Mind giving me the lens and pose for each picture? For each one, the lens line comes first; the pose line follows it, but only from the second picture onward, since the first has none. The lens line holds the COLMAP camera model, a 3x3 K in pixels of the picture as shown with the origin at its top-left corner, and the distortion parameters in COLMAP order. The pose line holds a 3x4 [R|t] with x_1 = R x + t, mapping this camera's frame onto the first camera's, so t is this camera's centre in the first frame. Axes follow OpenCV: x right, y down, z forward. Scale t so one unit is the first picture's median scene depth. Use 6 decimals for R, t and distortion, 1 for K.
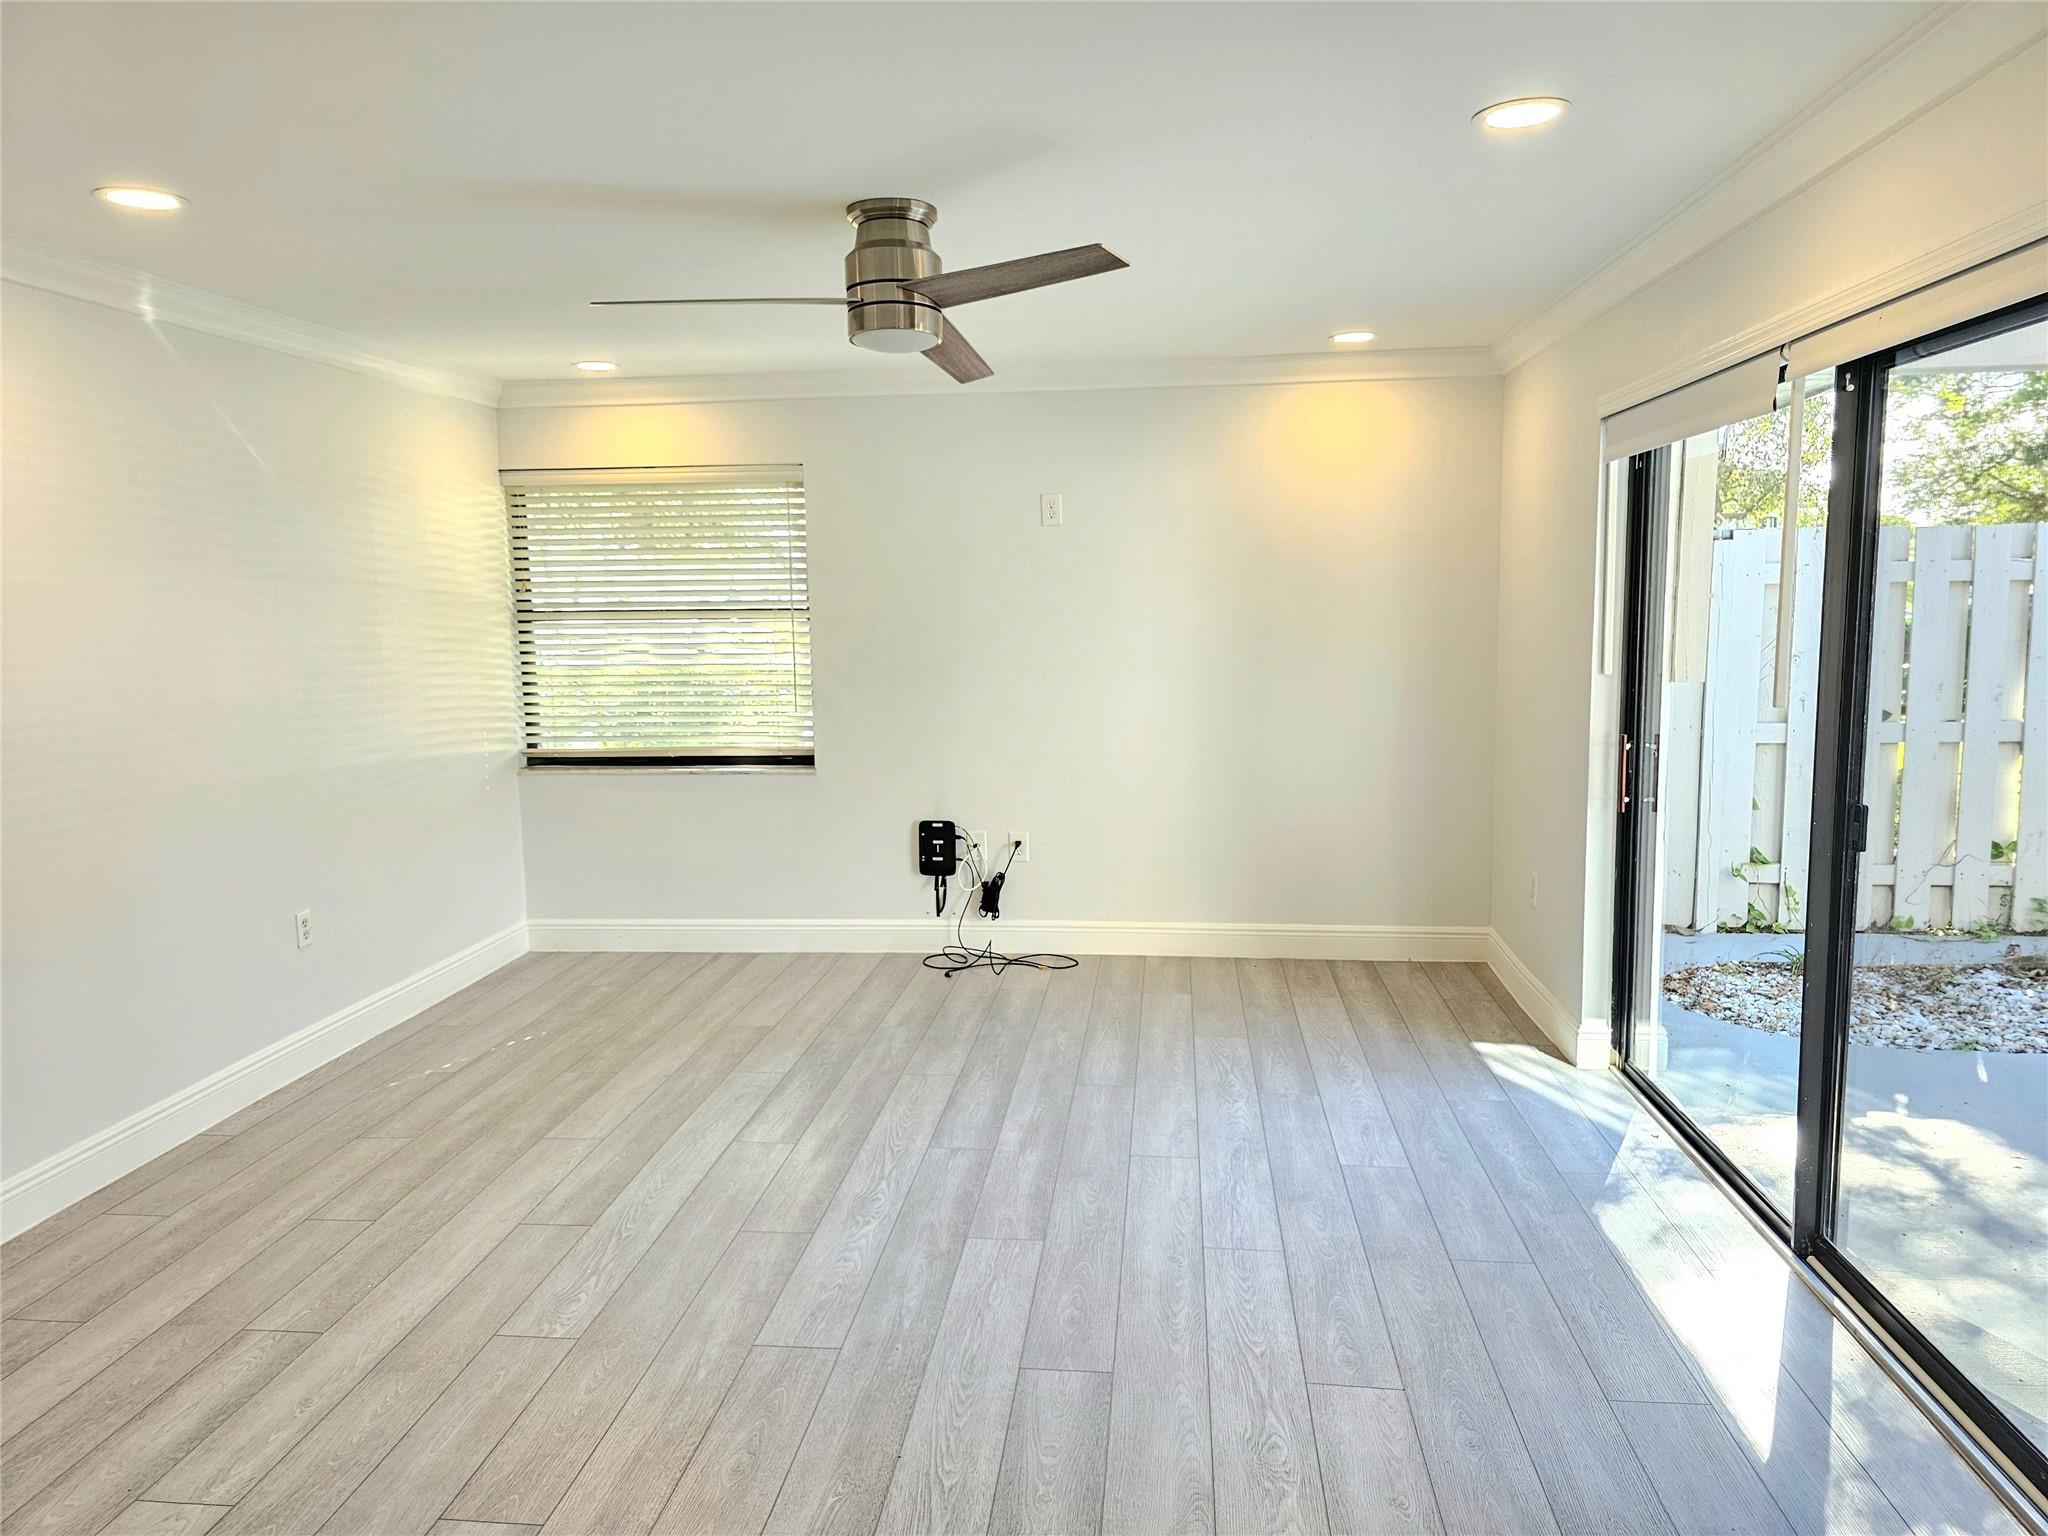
lens RADIAL K [[1380.7, 0, 1018.9], [0, 1380.7, 755.9], [0, 0, 1]] dist [0.035268, -0.027938]
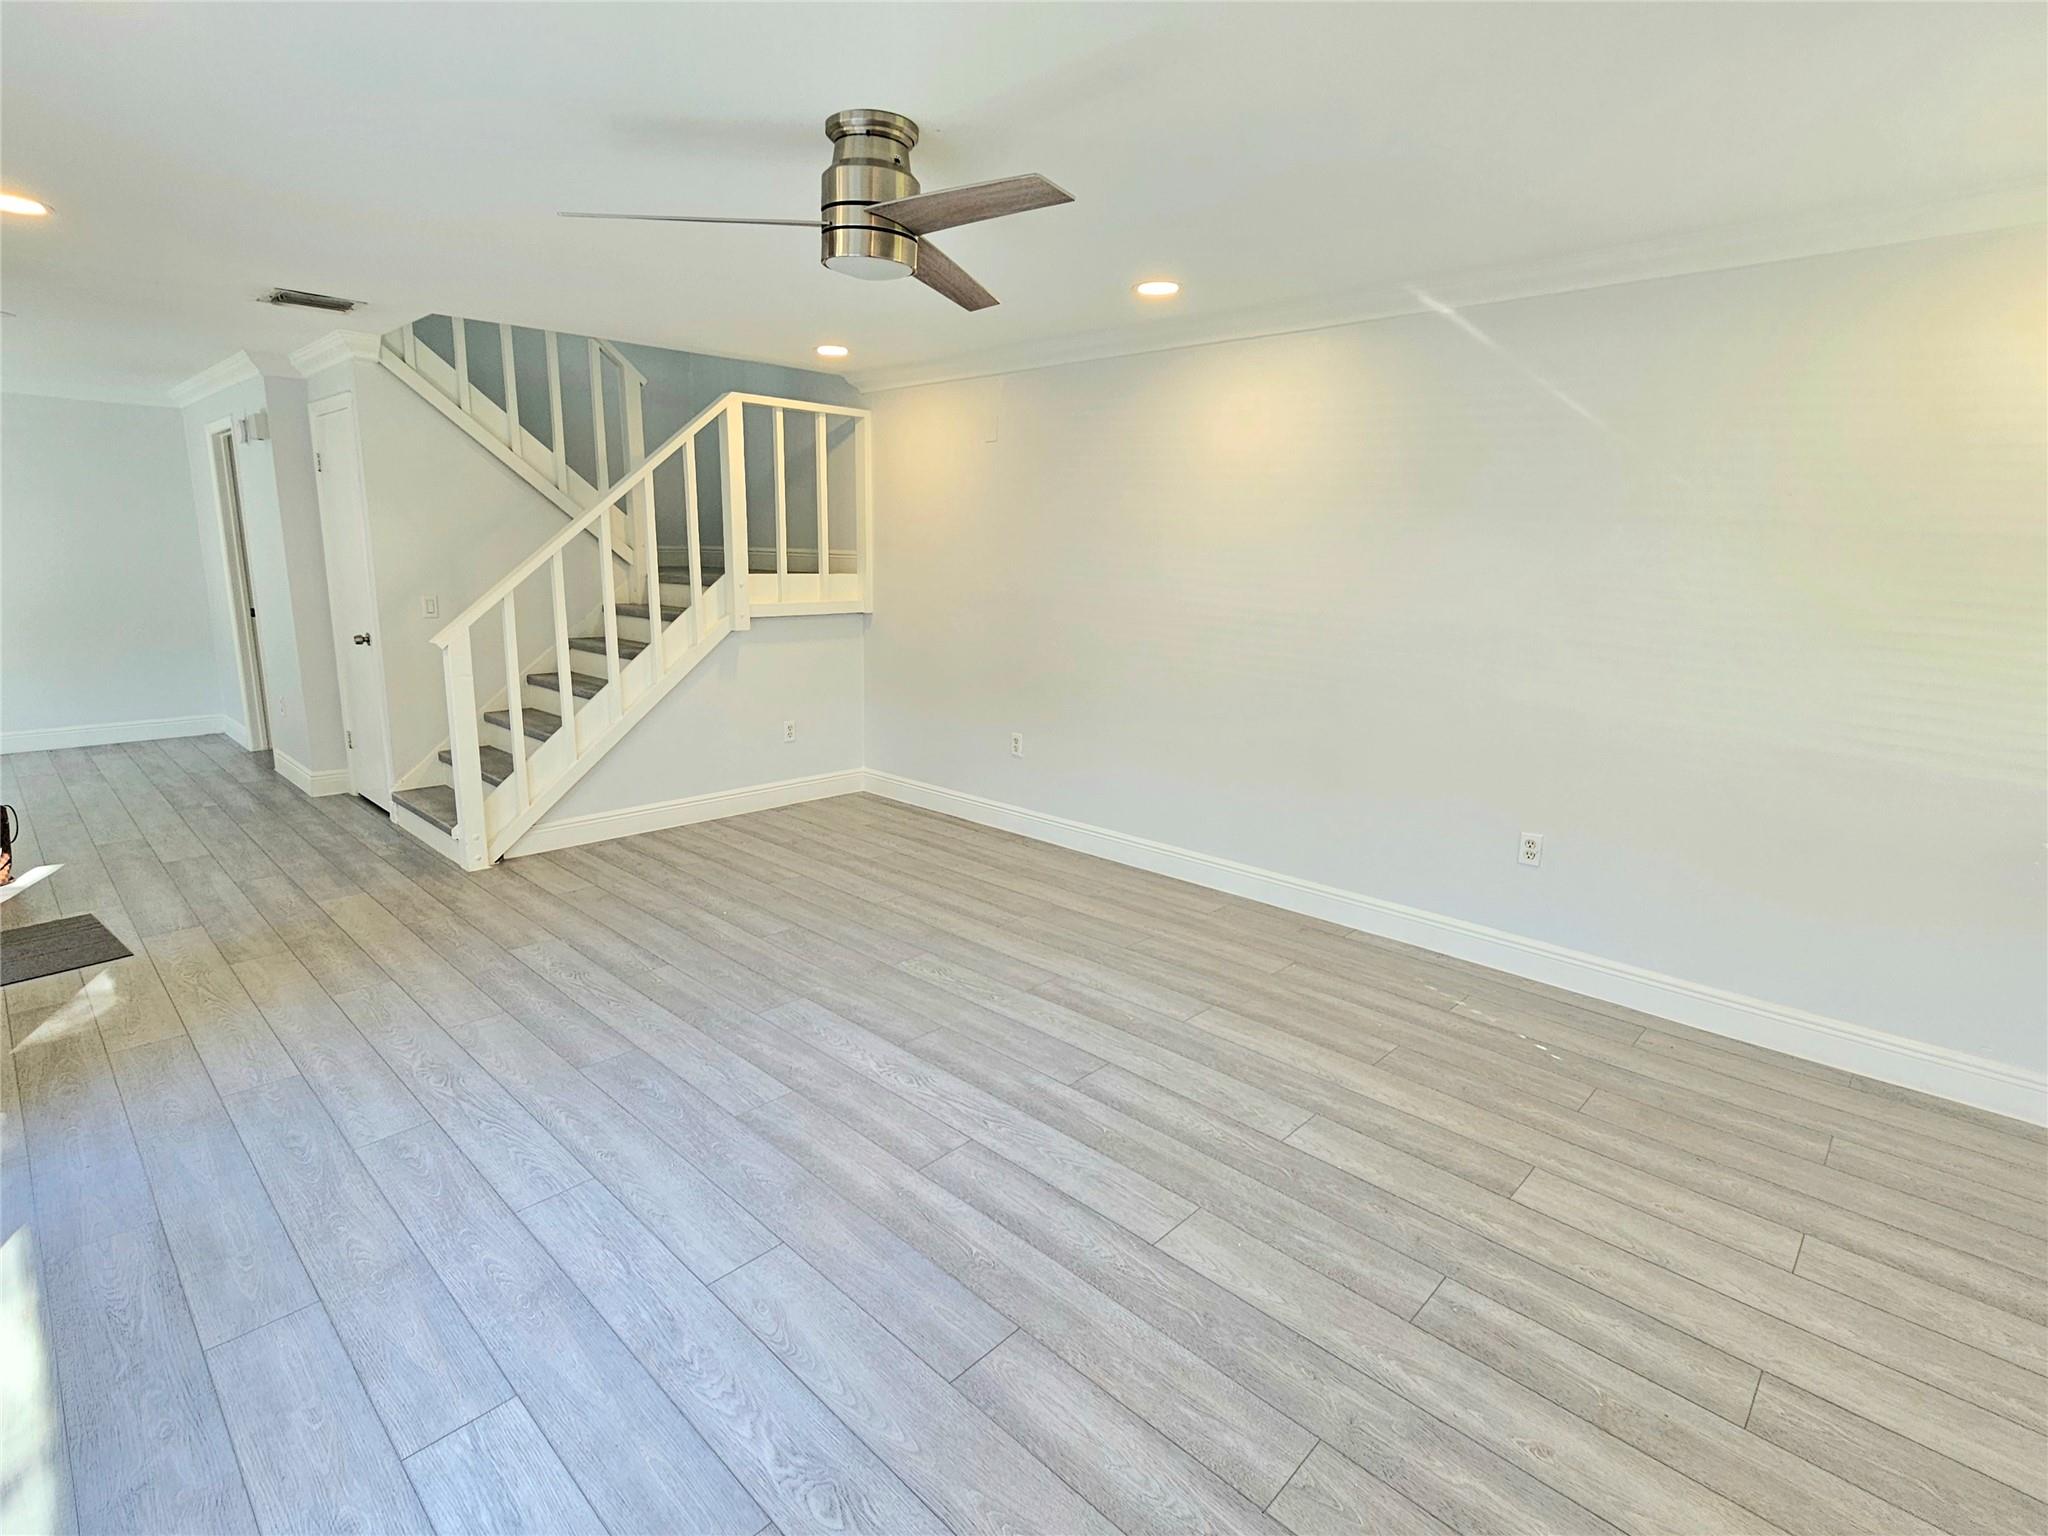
lens RADIAL K [[1006.1, 0, 1010.9], [0, 1006.1, 765.9], [0, 0, 1]] dist [-0.005764, 0.001787]
pose [[-0.606470, 0.176427, -0.775286, 0.350698], [-0.102195, 0.949688, 0.296057, -0.137372], [0.788511, 0.258780, -0.557927, 1.183608]]
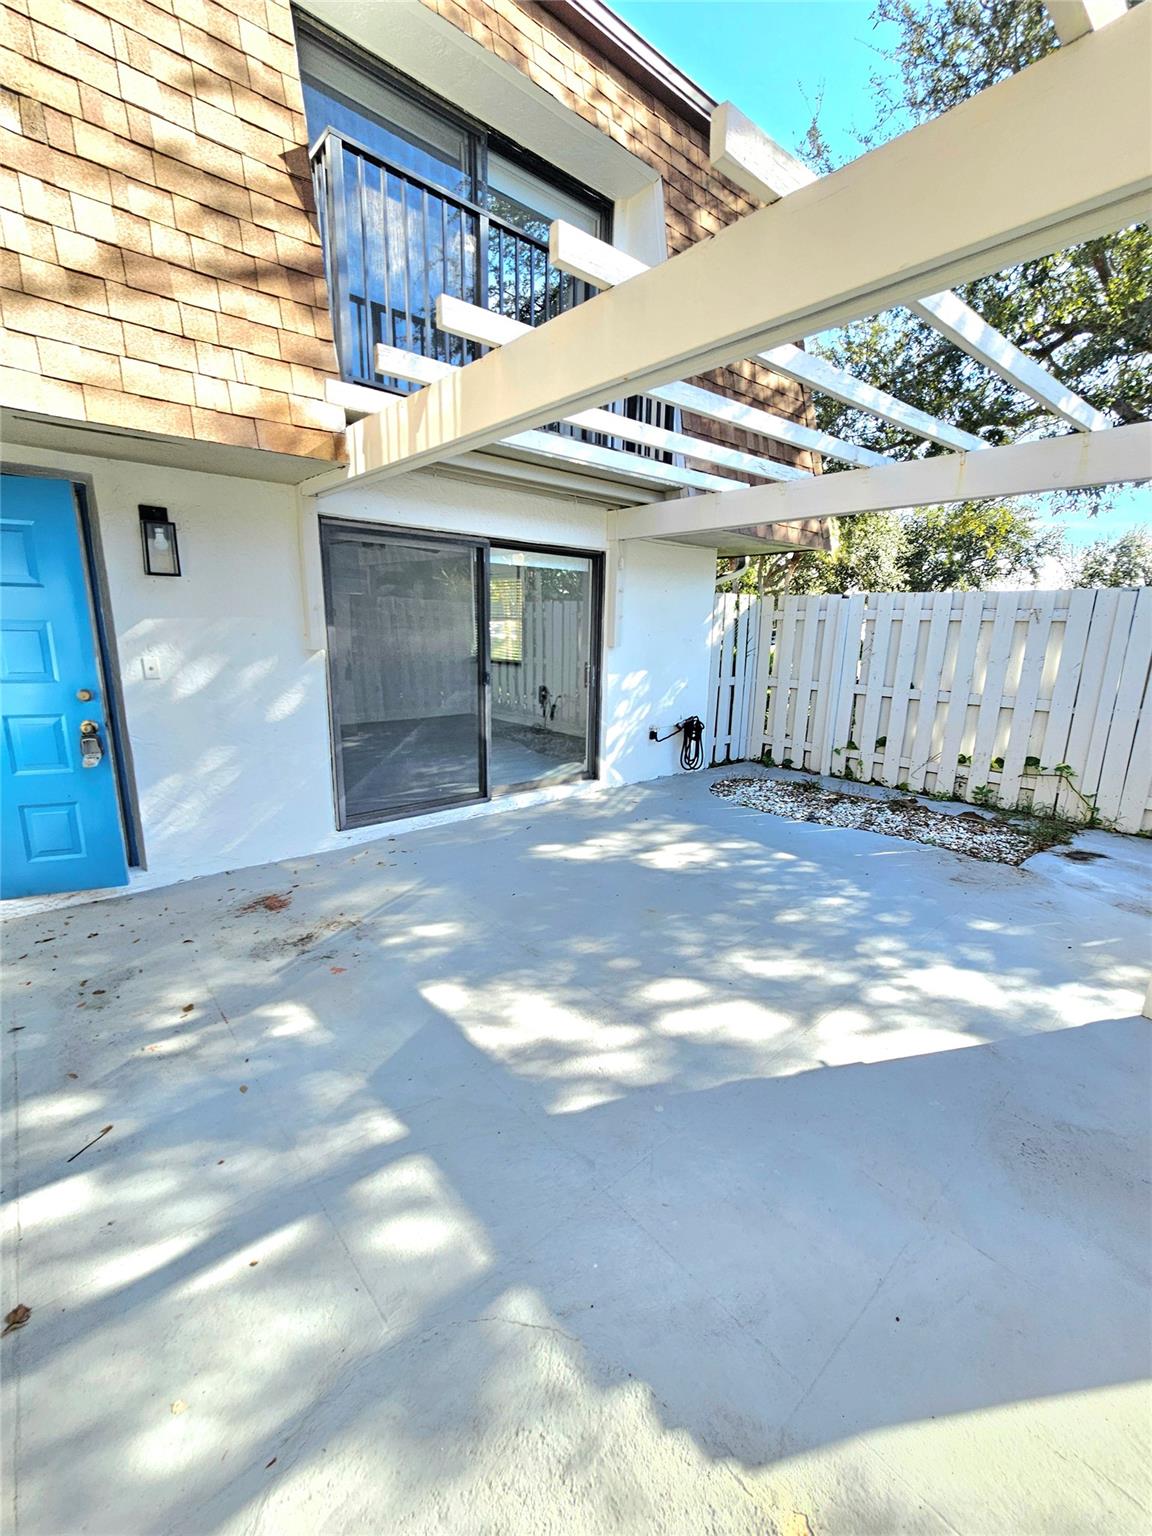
lens RADIAL K [[629.4, 0, 585.7], [0, 629.4, 759.4], [0, 0, 1]] dist [0.002149, 0.001304]
pose [[0.751438, 0.171590, -0.637101, 1.310552], [-0.106527, 0.984475, 0.139504, 0.000228], [0.651148, -0.036960, 0.758050, -0.041445]]
